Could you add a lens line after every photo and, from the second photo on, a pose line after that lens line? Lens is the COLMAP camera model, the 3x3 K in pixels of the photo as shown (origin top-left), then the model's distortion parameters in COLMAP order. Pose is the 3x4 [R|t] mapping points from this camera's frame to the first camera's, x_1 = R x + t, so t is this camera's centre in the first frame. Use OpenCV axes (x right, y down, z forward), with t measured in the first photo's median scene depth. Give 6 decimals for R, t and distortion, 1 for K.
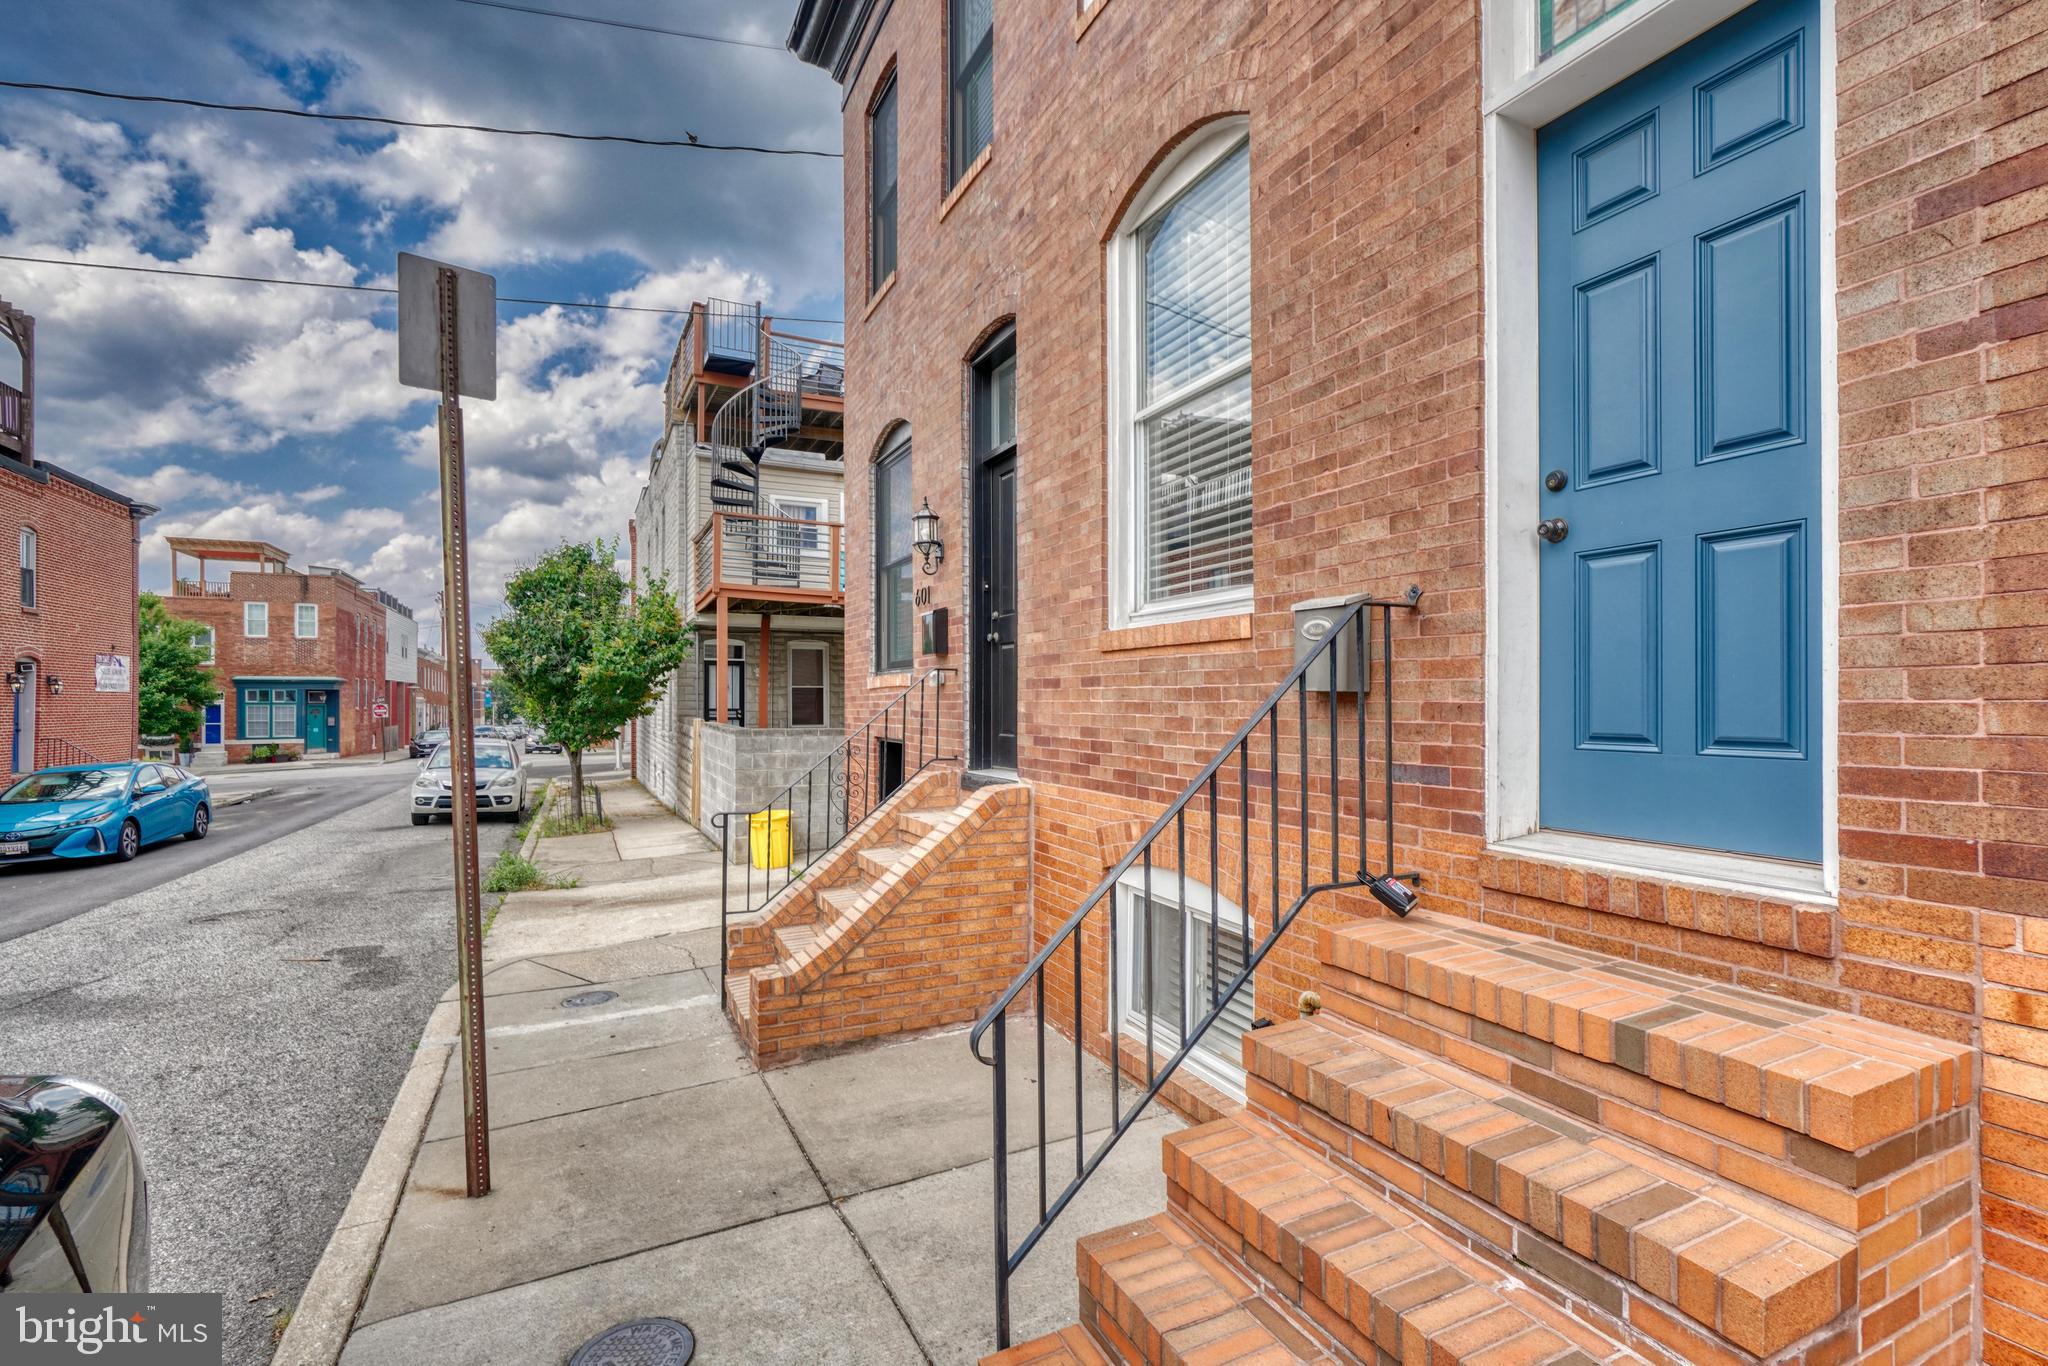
lens RADIAL K [[952.3, 0, 1018.4], [0, 952.3, 698.1], [0, 0, 1]] dist [-0.015041, 0.008155]
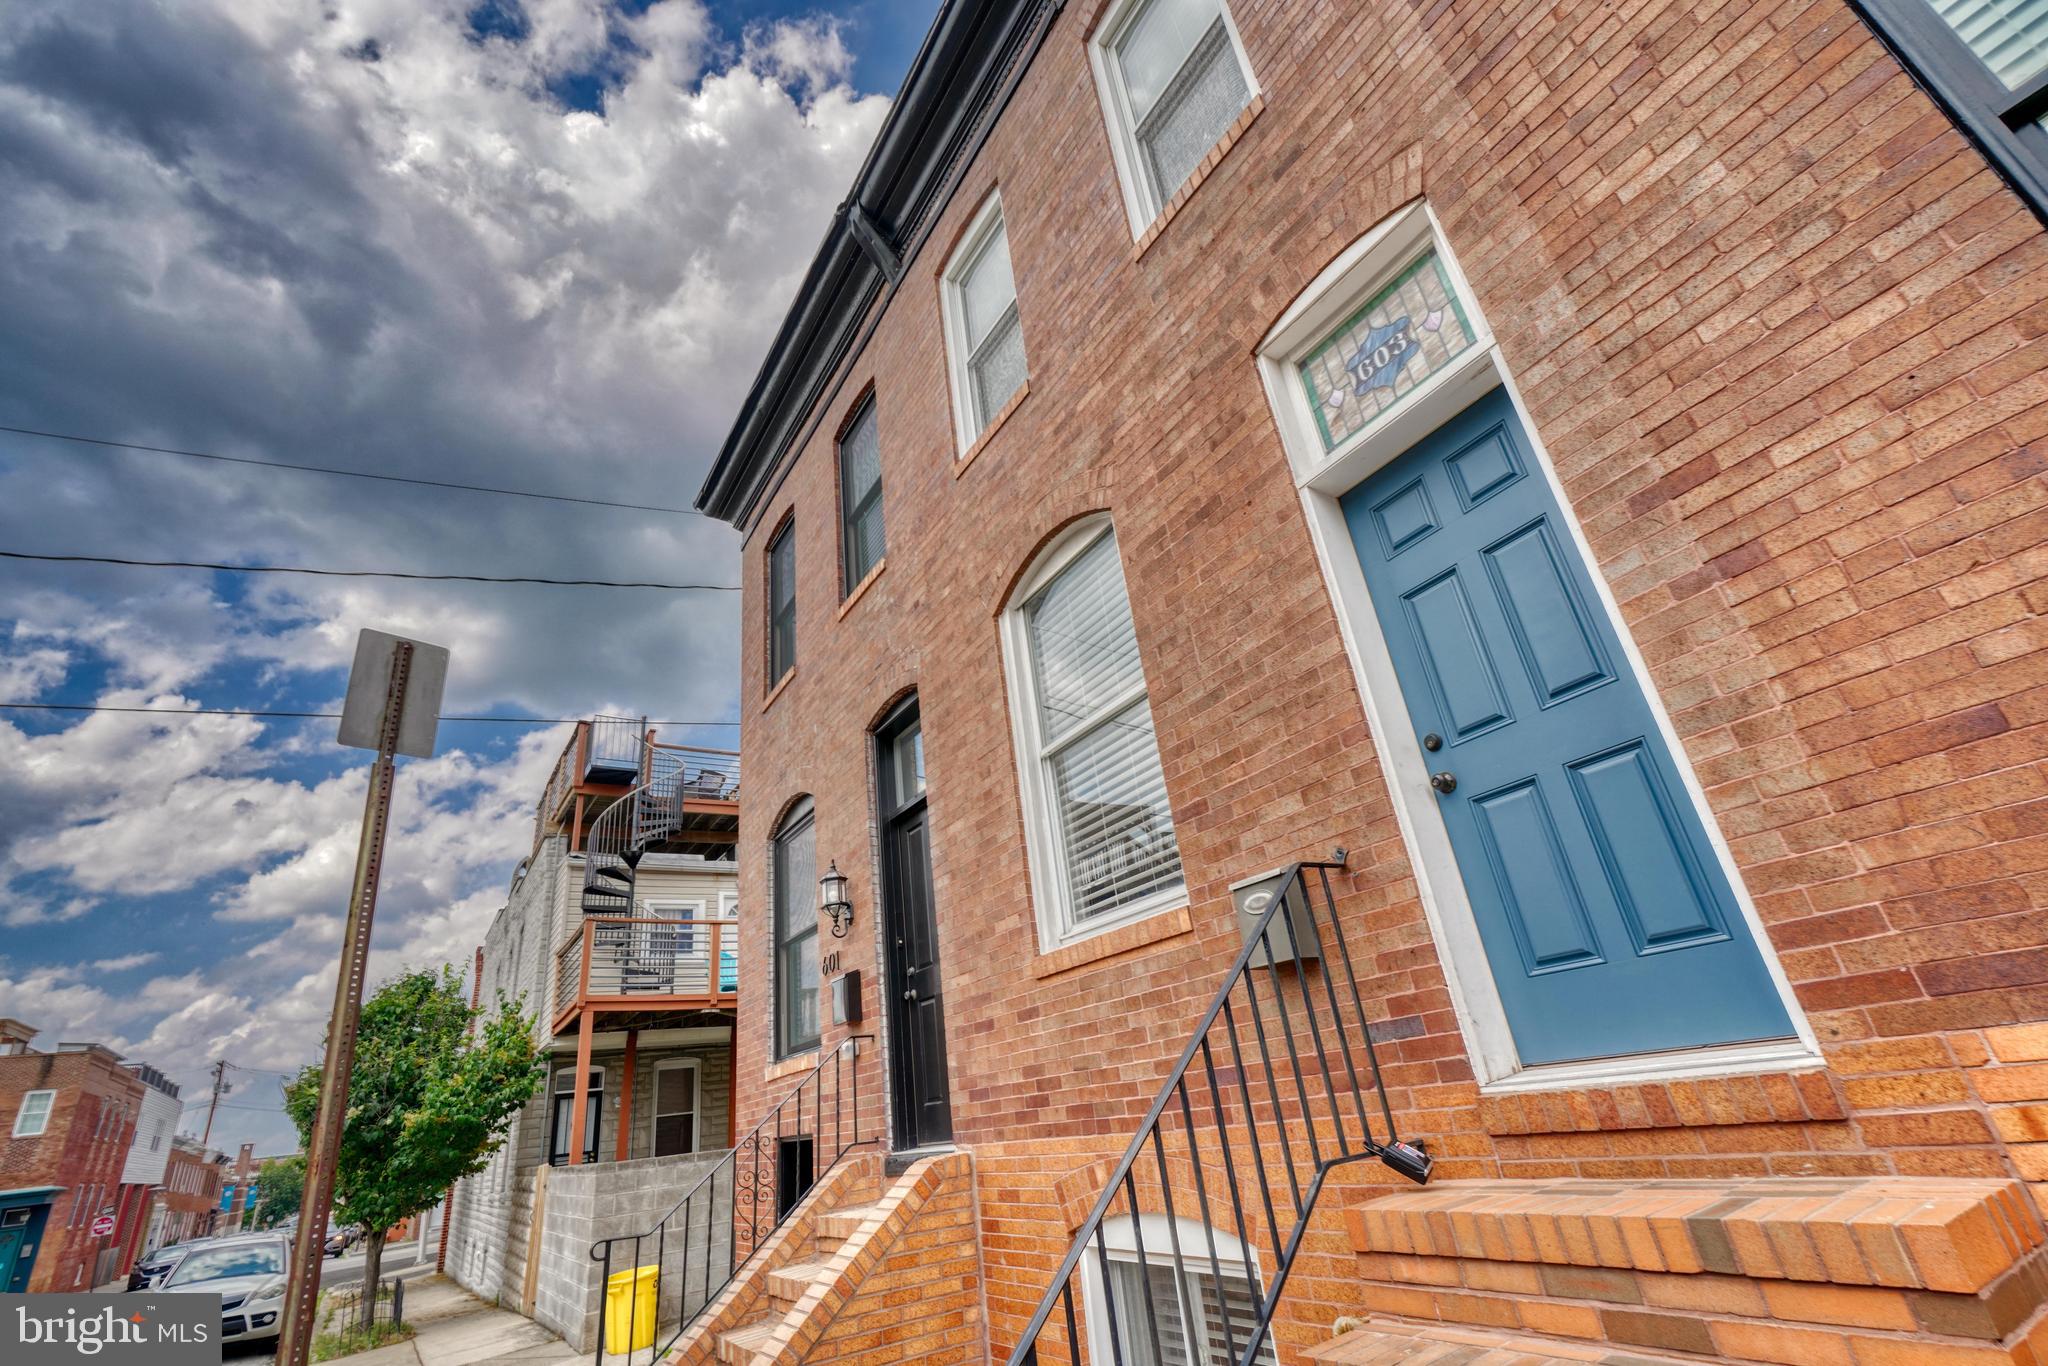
lens RADIAL K [[935.3, 0, 1017.3], [0, 935.3, 656.0], [0, 0, 1]] dist [-0.012743, 0.006233]
pose [[0.986829, -0.046330, 0.154988, -0.070364], [0.110769, 0.891779, -0.438704, 0.078793], [-0.117890, 0.450093, 0.885165, -0.001914]]
